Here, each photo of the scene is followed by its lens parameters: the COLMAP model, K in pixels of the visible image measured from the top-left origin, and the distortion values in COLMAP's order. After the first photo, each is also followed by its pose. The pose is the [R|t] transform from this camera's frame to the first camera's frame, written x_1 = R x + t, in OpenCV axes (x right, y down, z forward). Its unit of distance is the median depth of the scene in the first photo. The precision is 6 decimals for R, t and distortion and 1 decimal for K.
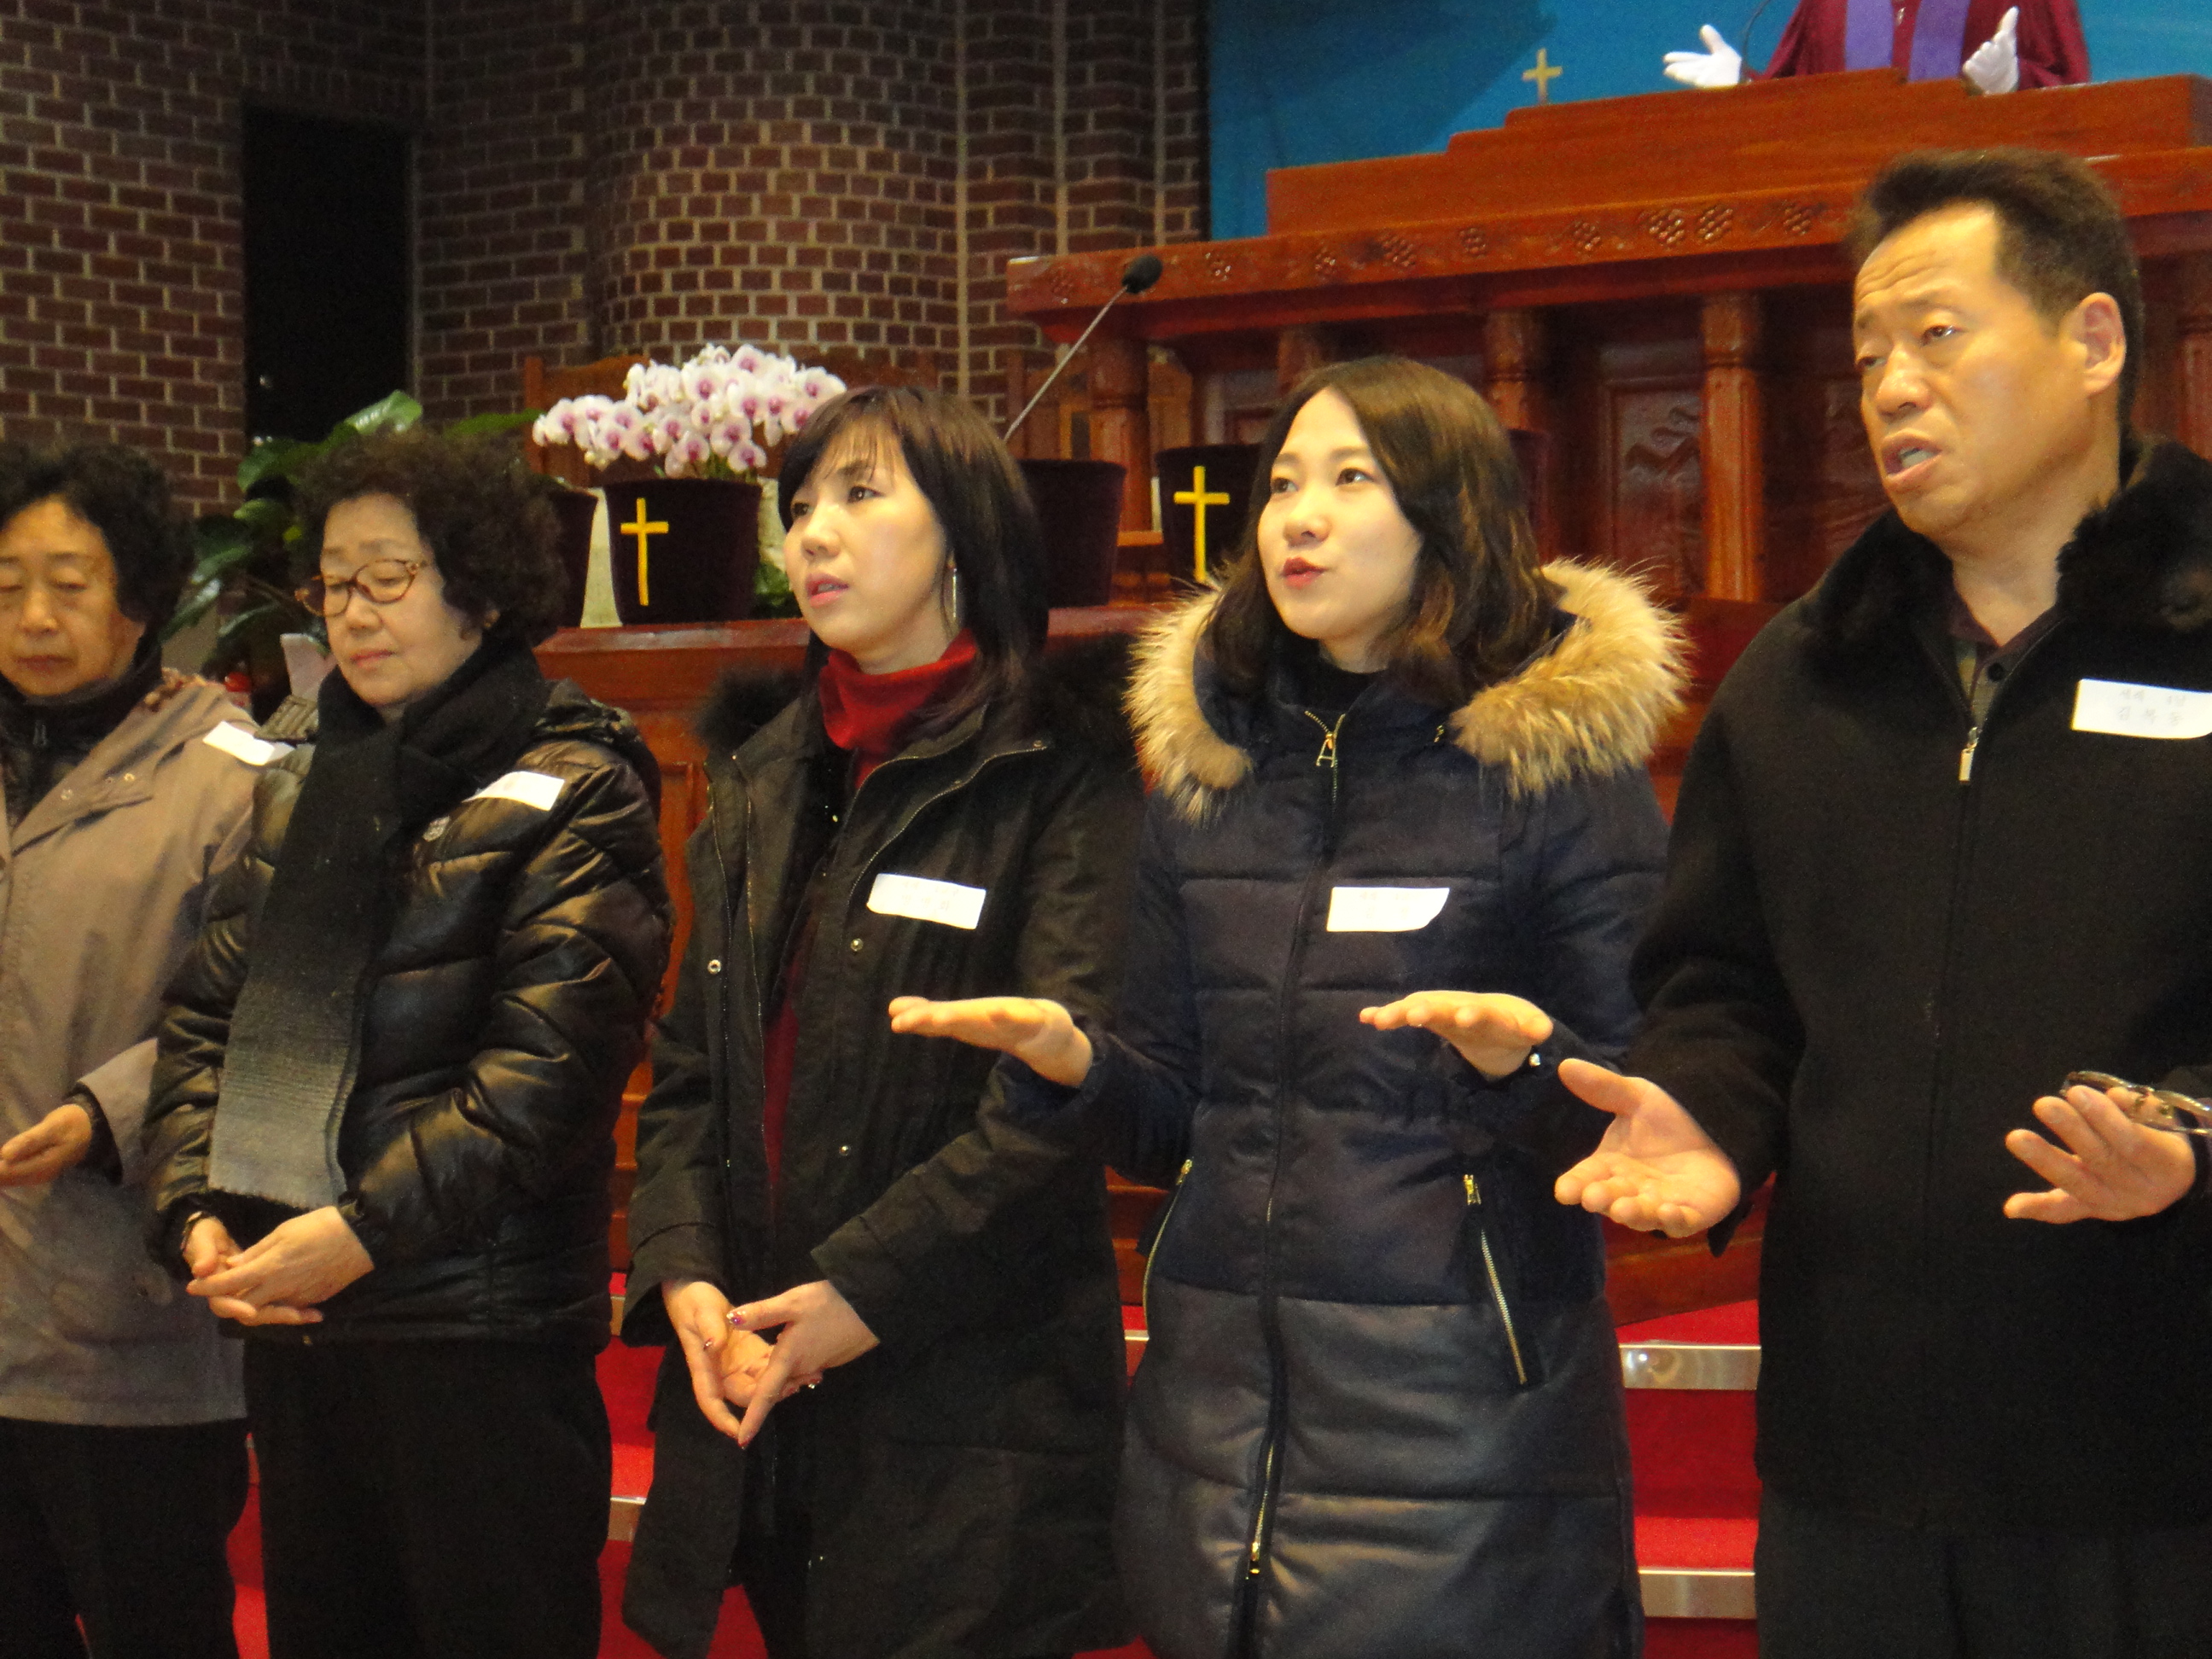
lens RADIAL K [[4449.6, 0, 1100.2], [0, 4449.6, 836.1], [0, 0, 1]] dist [0.034109, 0.000000]
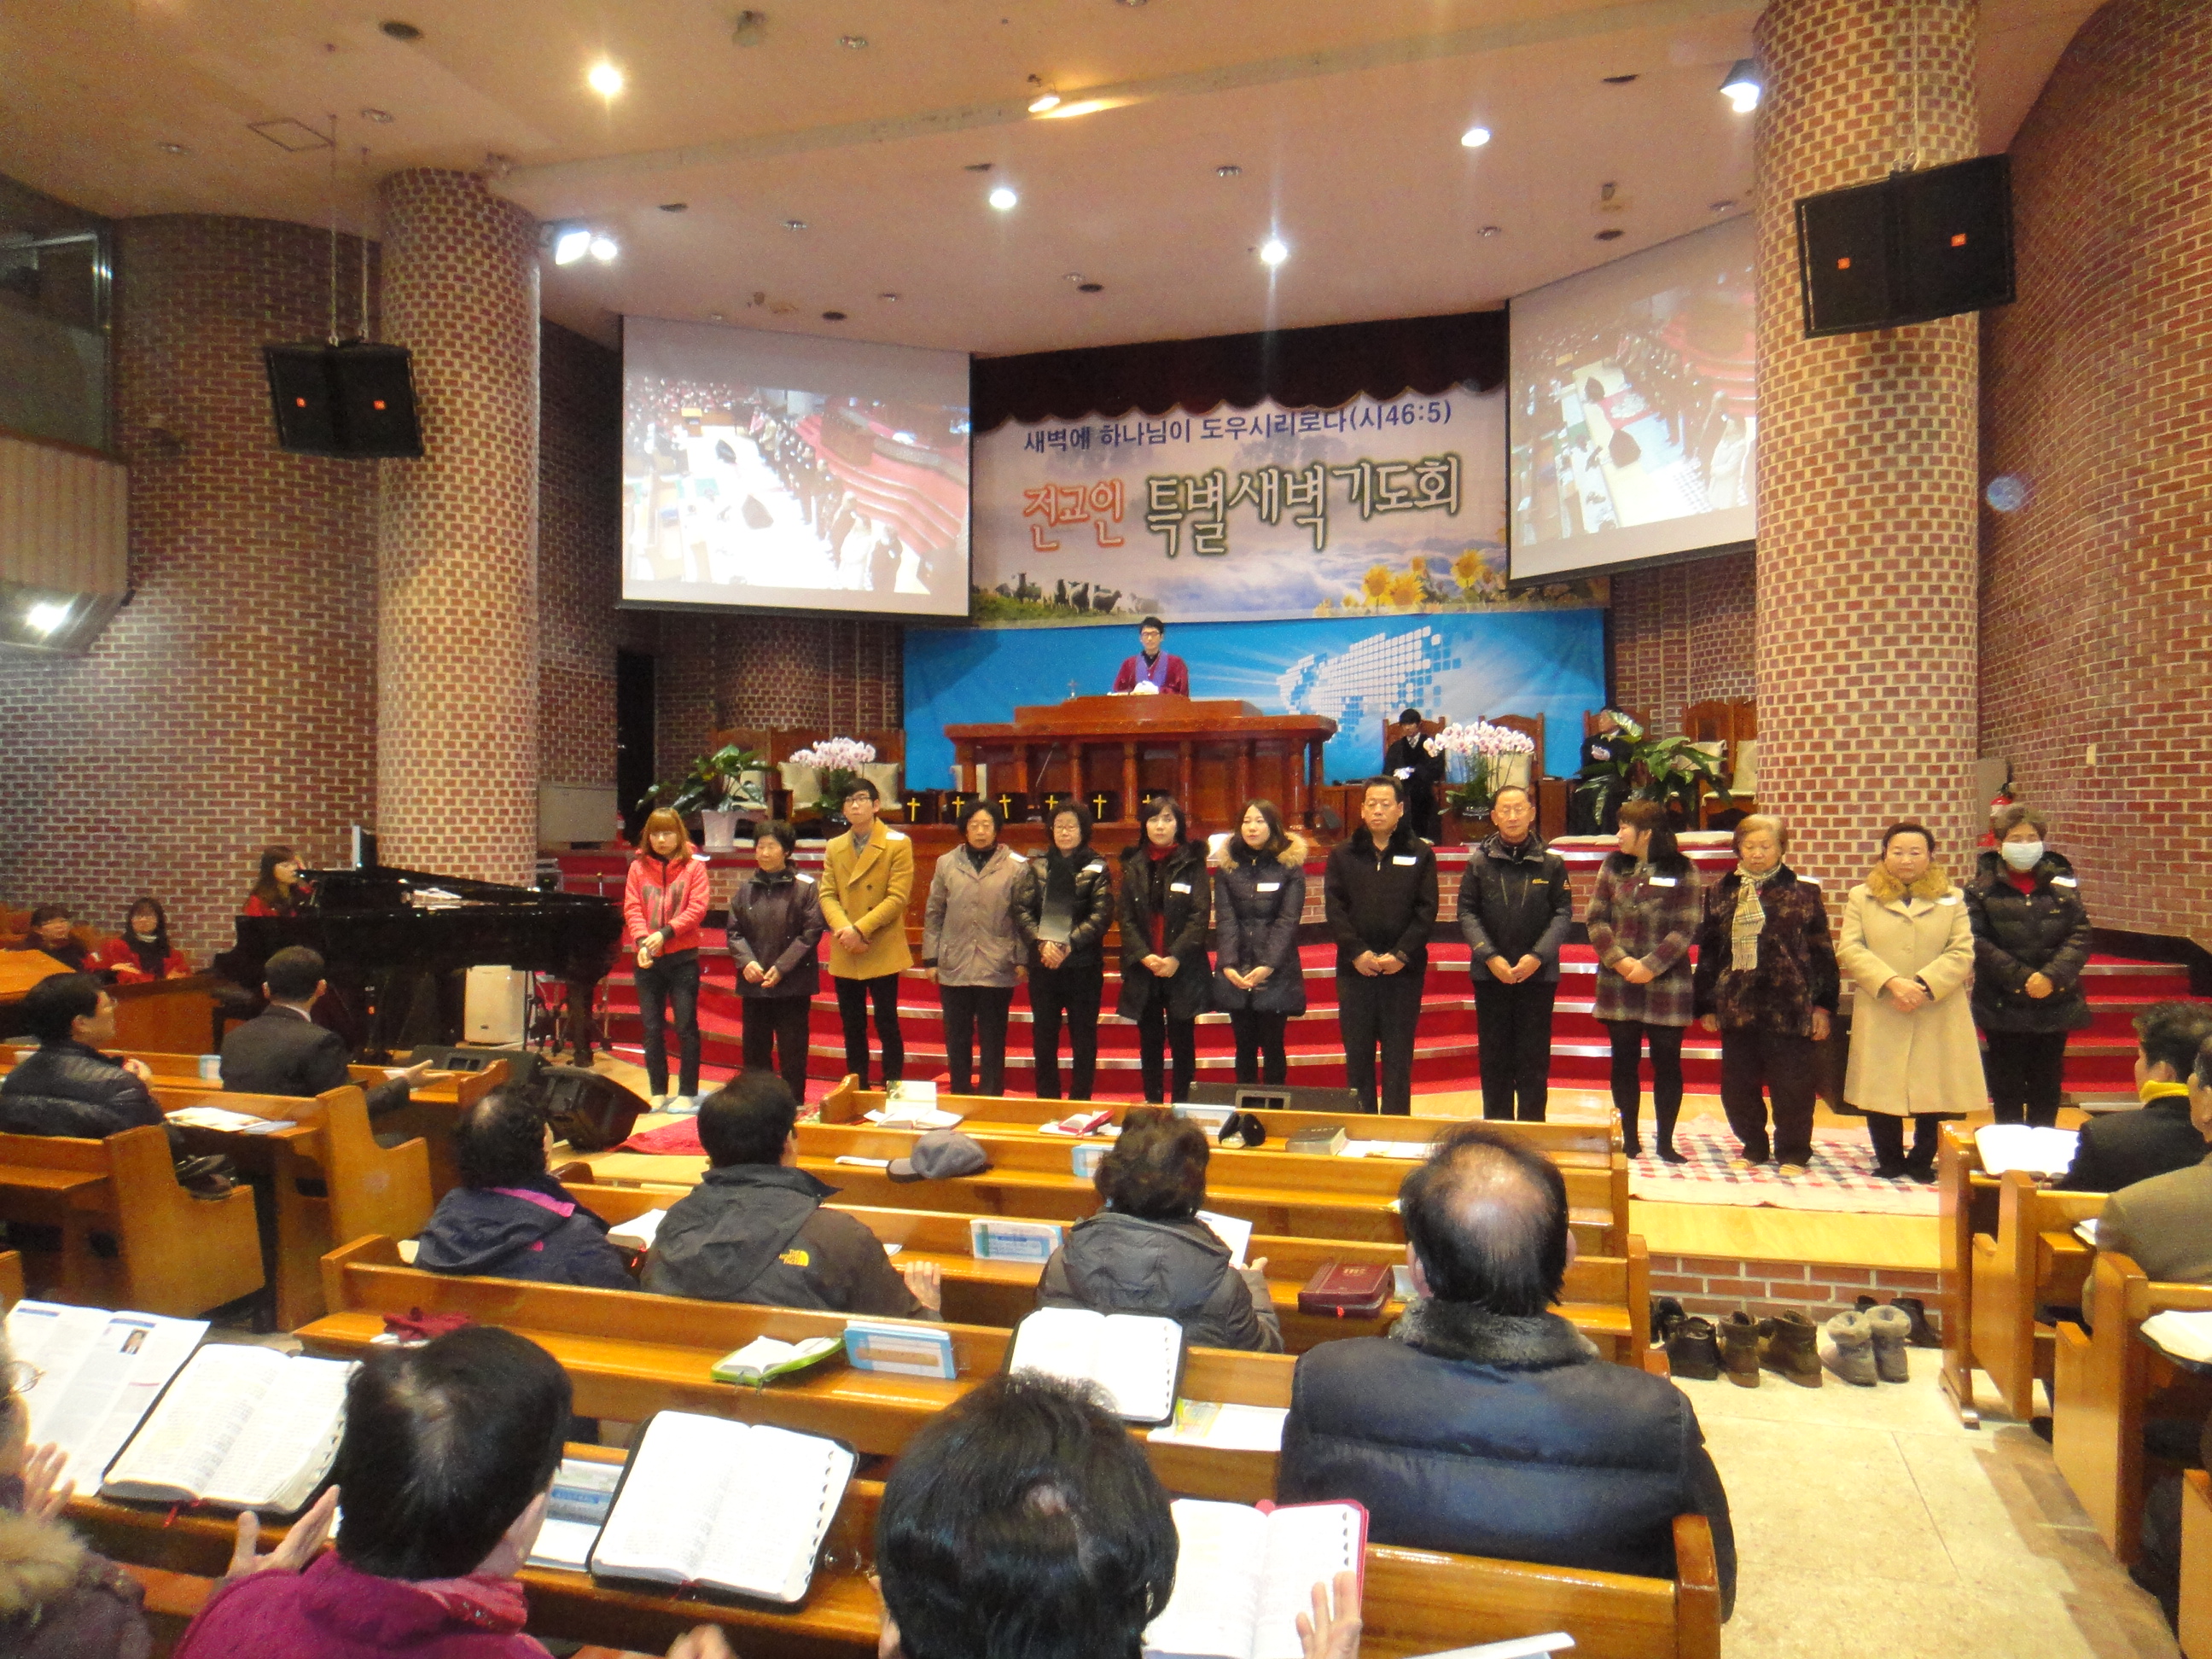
lens RADIAL K [[1551.7, 0, 1099.4], [0, 1551.7, 836.1], [0, 0, 1]] dist [0.012701, -0.005045]
pose [[0.950248, 0.004230, 0.311467, -0.736244], [-0.001393, 0.999956, -0.009330, -0.032255], [-0.311493, 0.008431, 0.950211, -0.878853]]
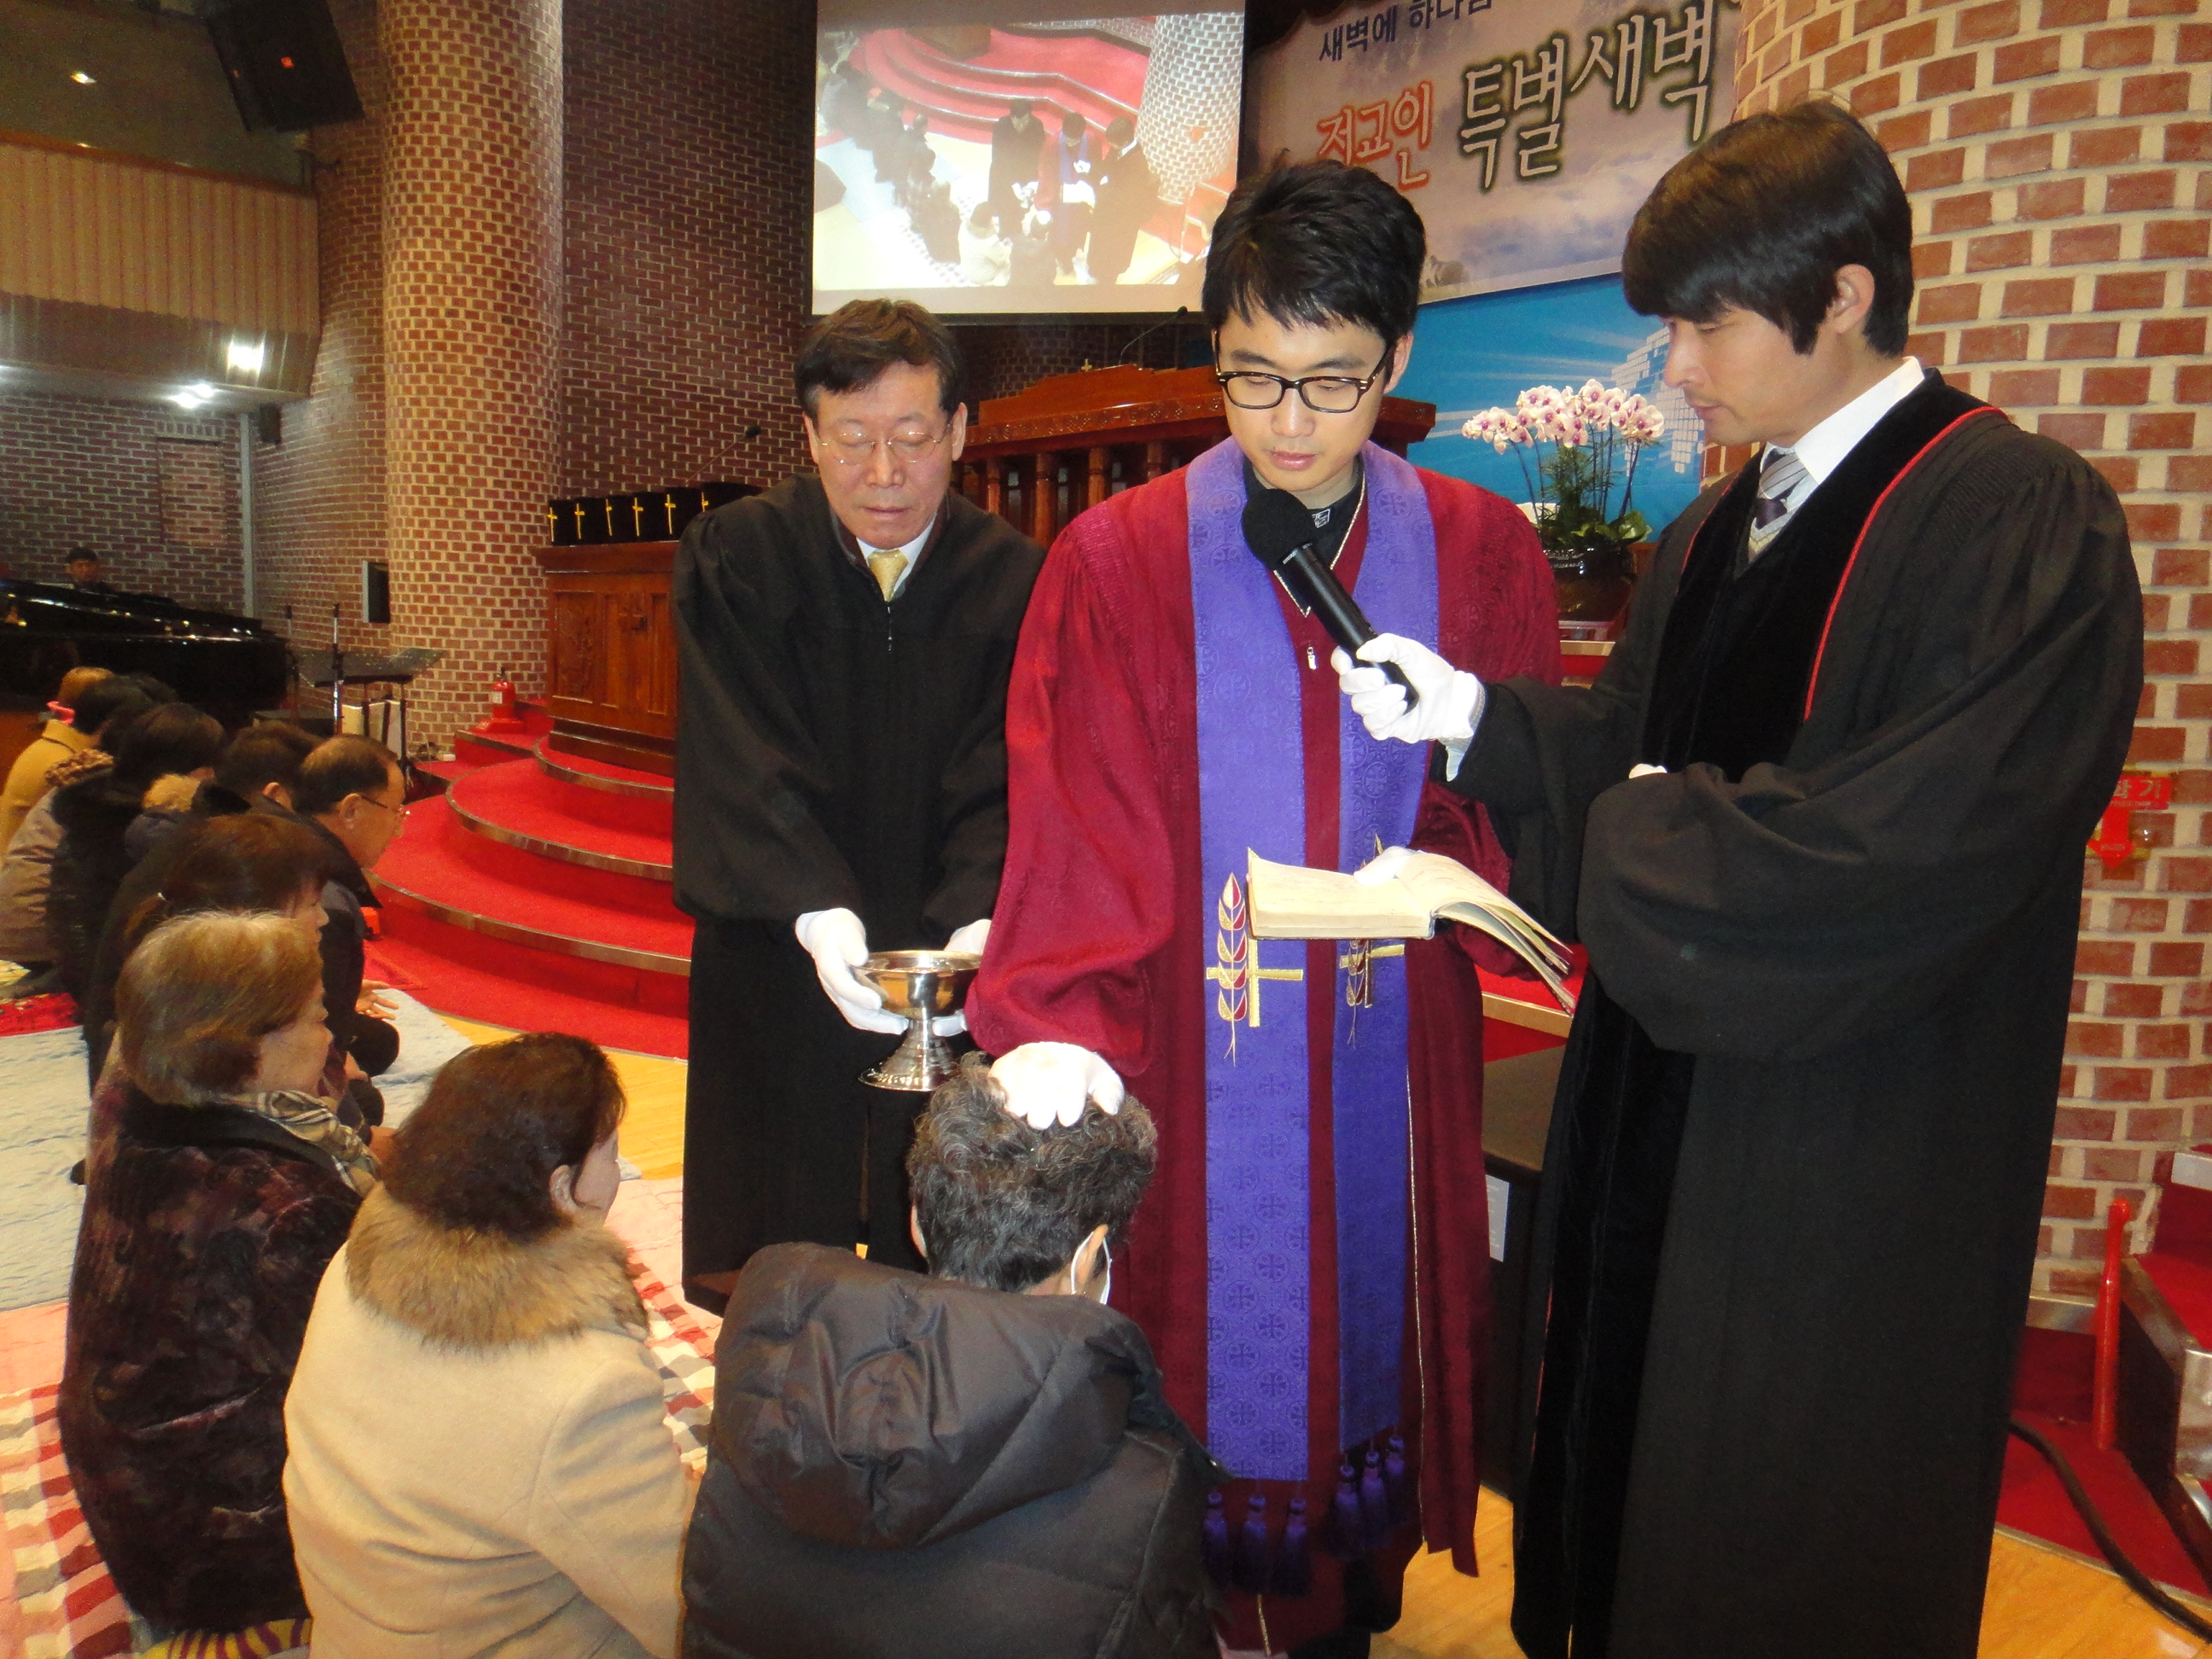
lens RADIAL K [[1551.7, 0, 1082.2], [0, 1551.7, 823.9], [0, 0, 1]] dist [0.012701, -0.005045]
pose [[0.955223, 0.087385, -0.282689, 0.887168], [-0.056946, 0.991828, 0.114171, 0.000036], [0.290356, -0.092961, 0.952393, 0.104271]]
